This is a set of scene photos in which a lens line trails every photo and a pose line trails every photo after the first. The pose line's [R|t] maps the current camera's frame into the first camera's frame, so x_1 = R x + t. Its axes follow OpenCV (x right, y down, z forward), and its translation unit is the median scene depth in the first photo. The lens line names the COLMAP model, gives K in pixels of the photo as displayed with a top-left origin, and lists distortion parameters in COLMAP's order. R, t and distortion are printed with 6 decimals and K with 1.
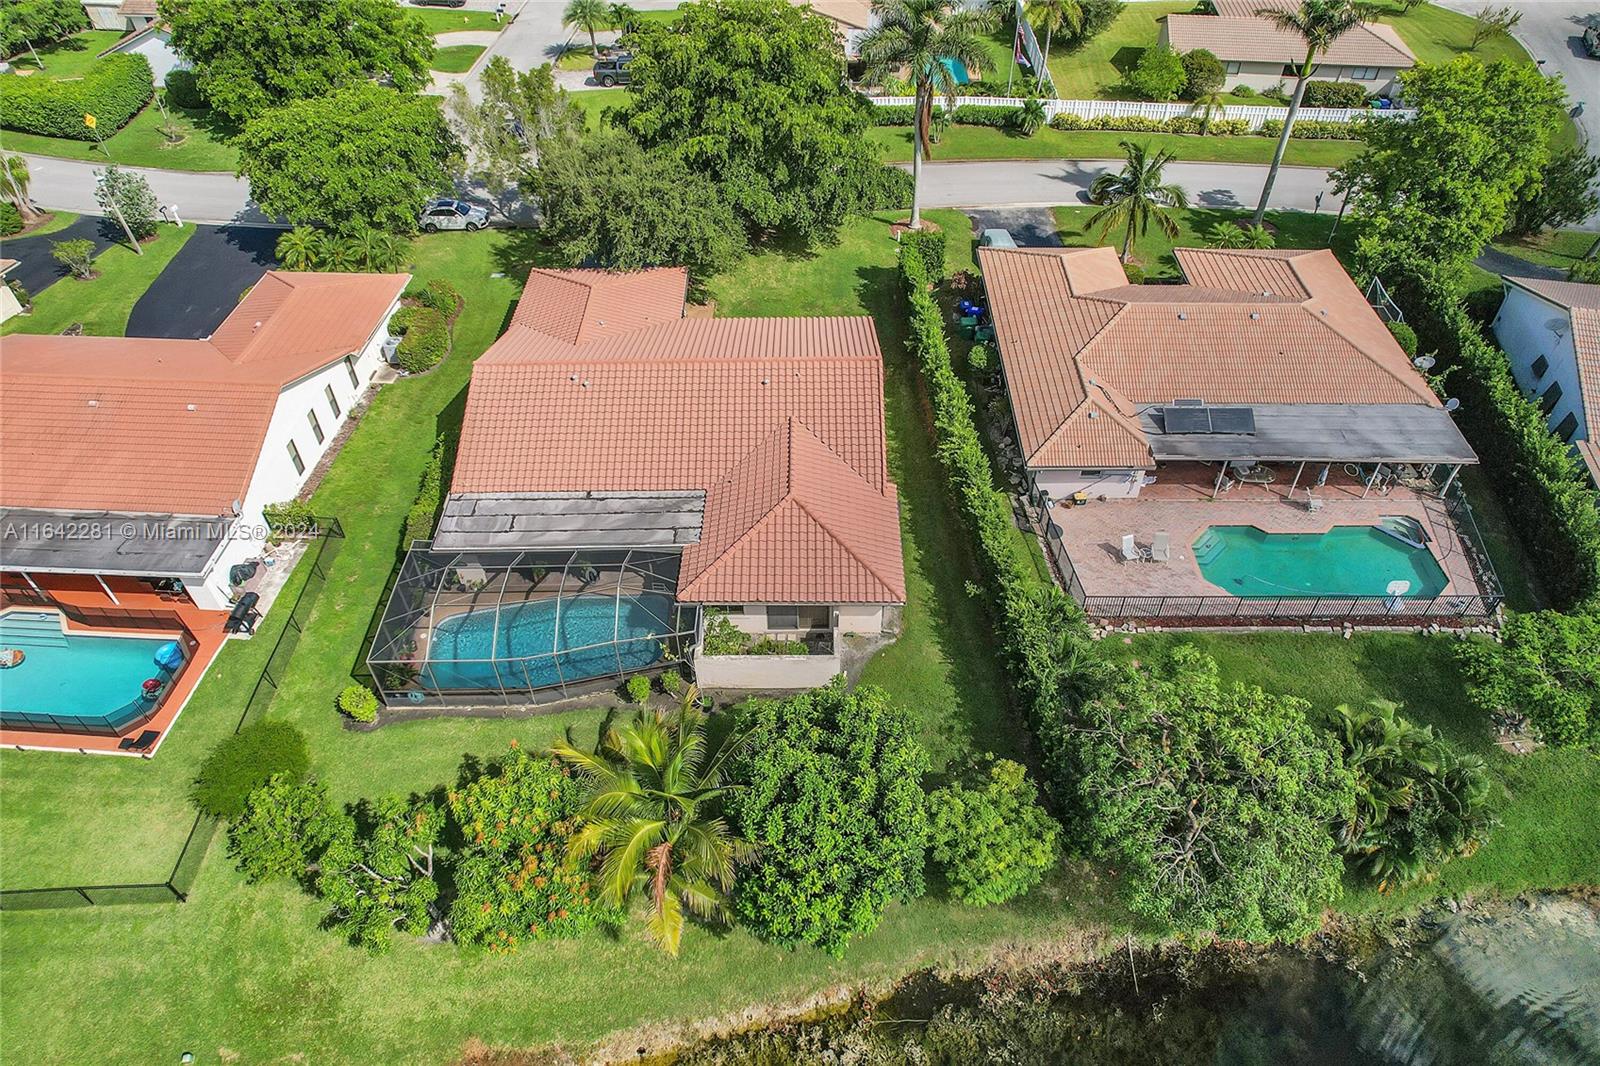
lens RADIAL K [[1017.2, 0, 806.8], [0, 1017.2, 537.8], [0, 0, 1]] dist [-0.071214, 0.066888]
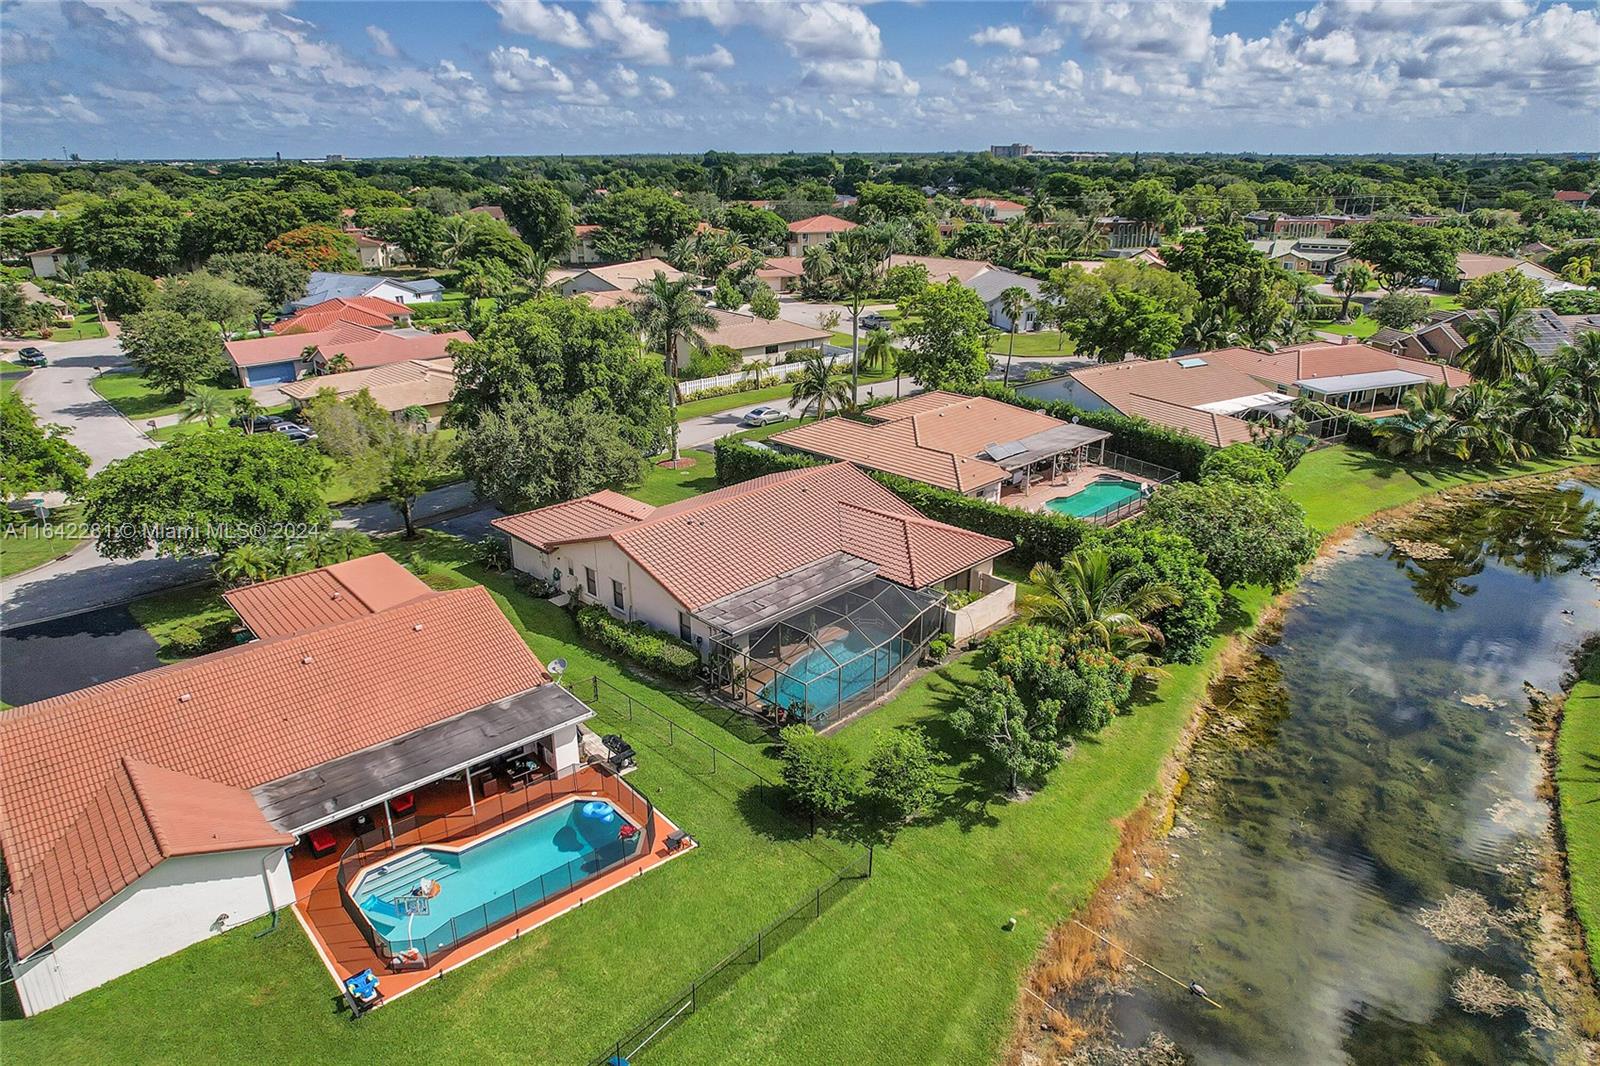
lens RADIAL K [[1017.2, 0, 806.8], [0, 1017.2, 537.8], [0, 0, 1]] dist [-0.071214, 0.066888]
pose [[0.700245, -0.248642, 0.669204, -0.986442], [0.497067, 0.842651, -0.207037, 0.186398], [-0.512427, 0.477616, 0.713654, 0.062342]]
